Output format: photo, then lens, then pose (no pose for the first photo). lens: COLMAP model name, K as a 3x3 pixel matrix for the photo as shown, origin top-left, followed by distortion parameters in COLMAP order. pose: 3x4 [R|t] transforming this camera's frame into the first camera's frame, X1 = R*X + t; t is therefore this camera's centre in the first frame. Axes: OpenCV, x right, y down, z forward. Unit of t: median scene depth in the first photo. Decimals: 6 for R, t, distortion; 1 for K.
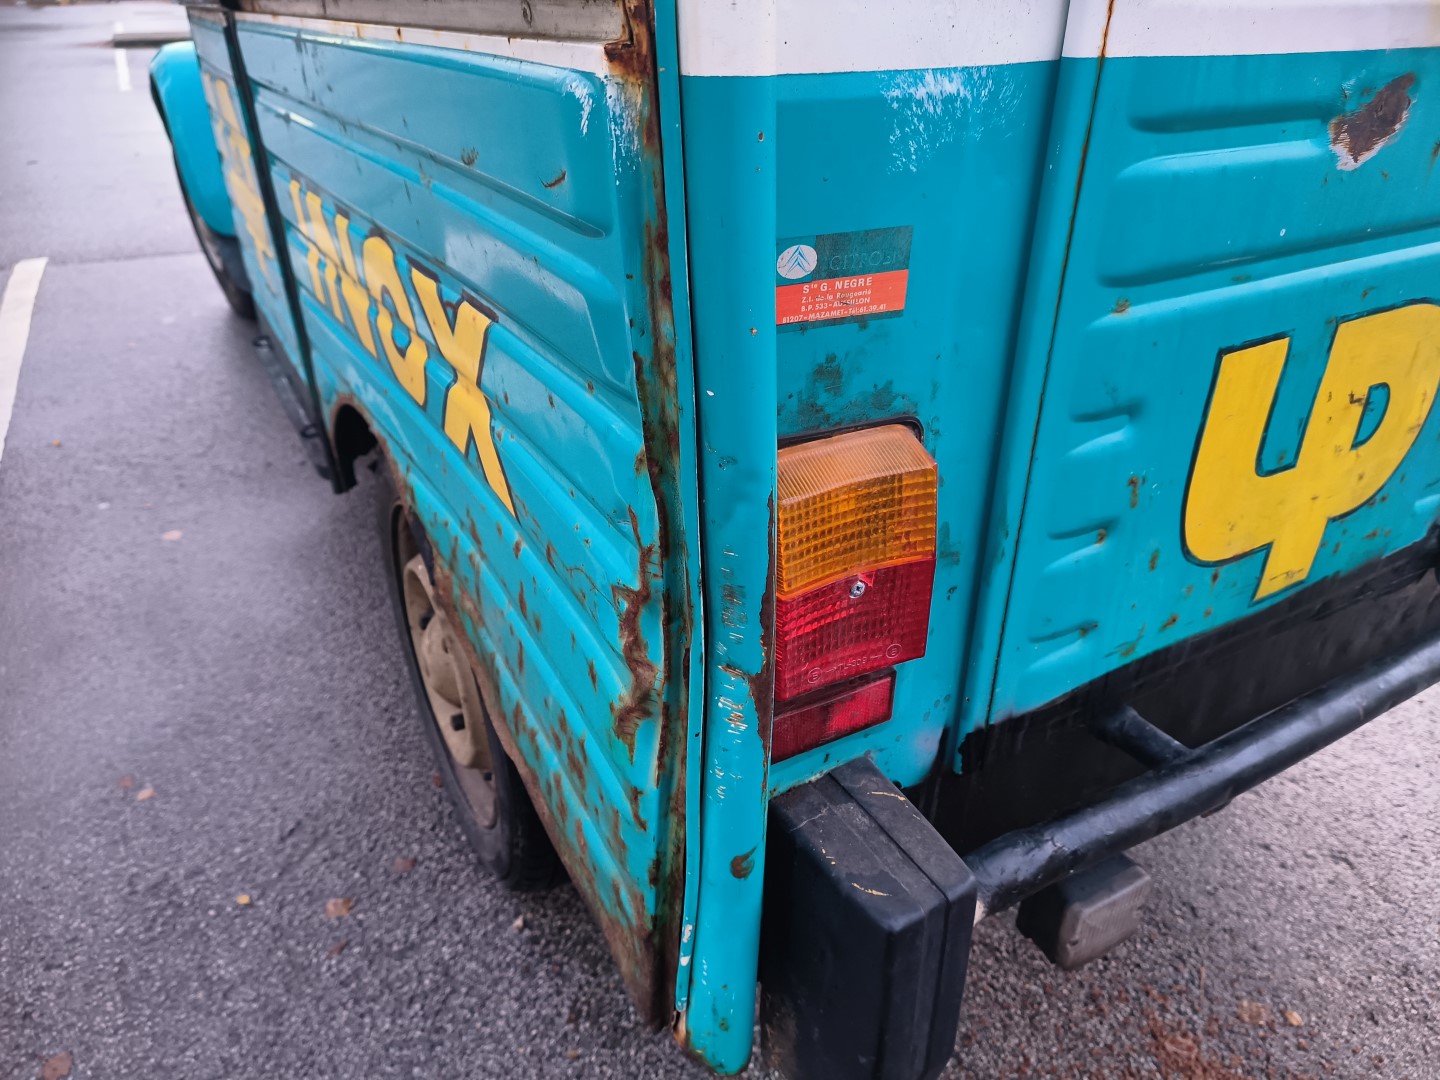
lens RADIAL K [[971.7, 0, 709.3], [0, 971.7, 540.5], [0, 0, 1]] dist [0.095294, -0.080494]
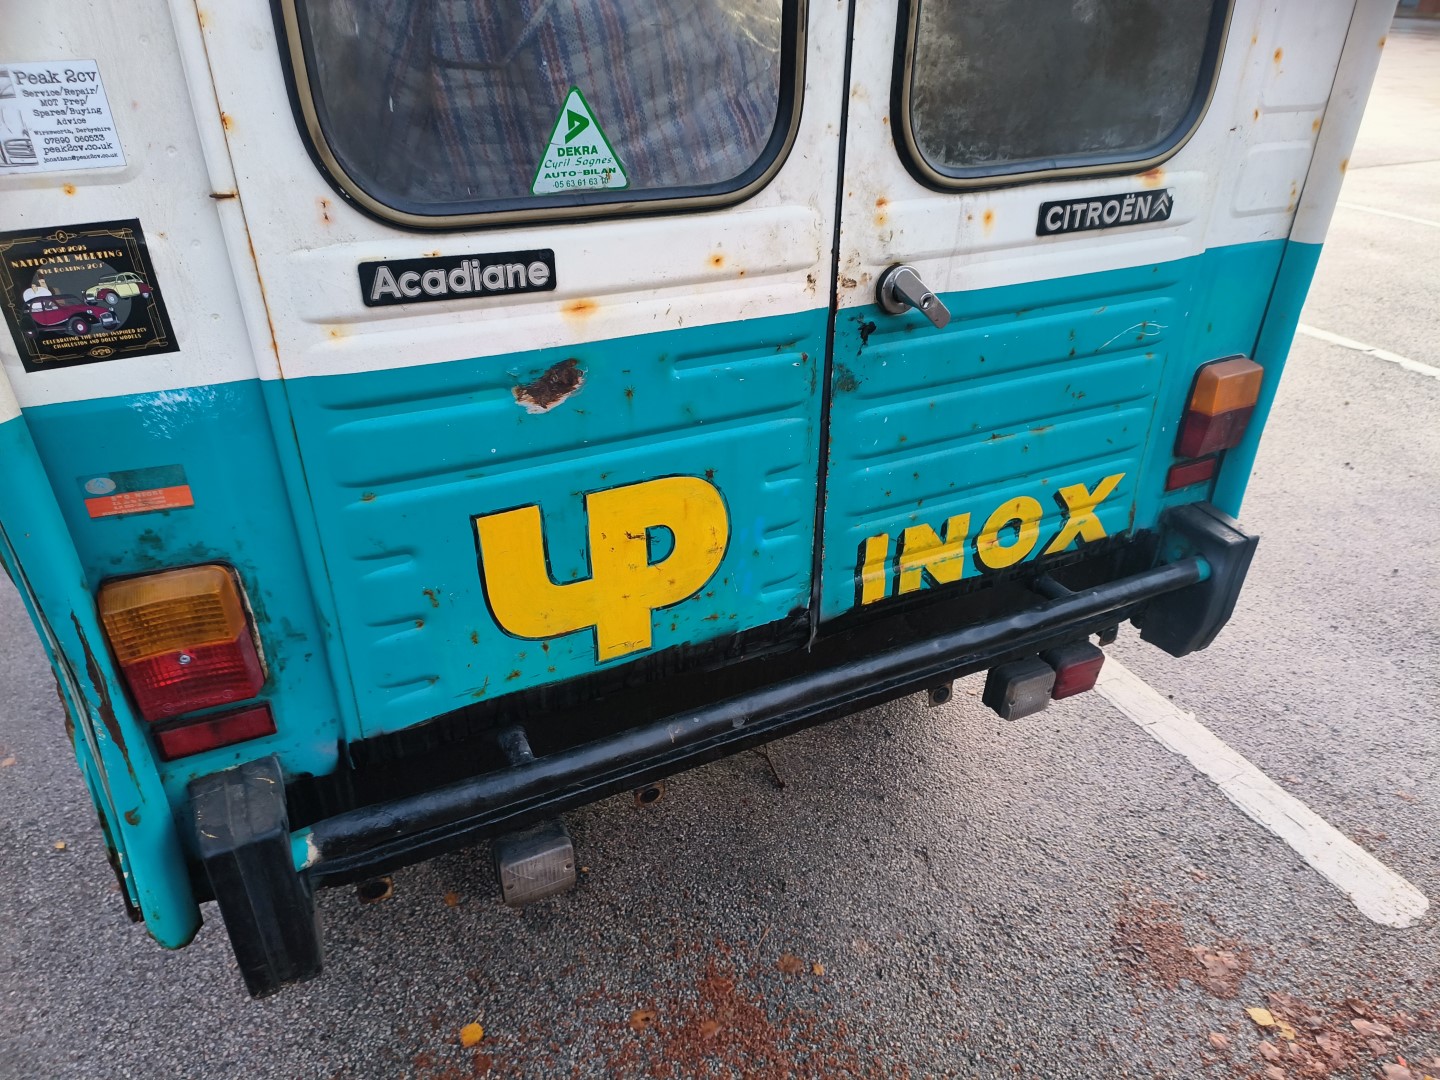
lens RADIAL K [[971.7, 0, 709.3], [0, 971.7, 540.5], [0, 0, 1]] dist [0.095294, -0.080494]
pose [[0.998087, 0.034993, -0.050964, 0.854740], [-0.034781, 0.999382, 0.005033, -0.148587], [0.051109, -0.003251, 0.998688, -0.520768]]
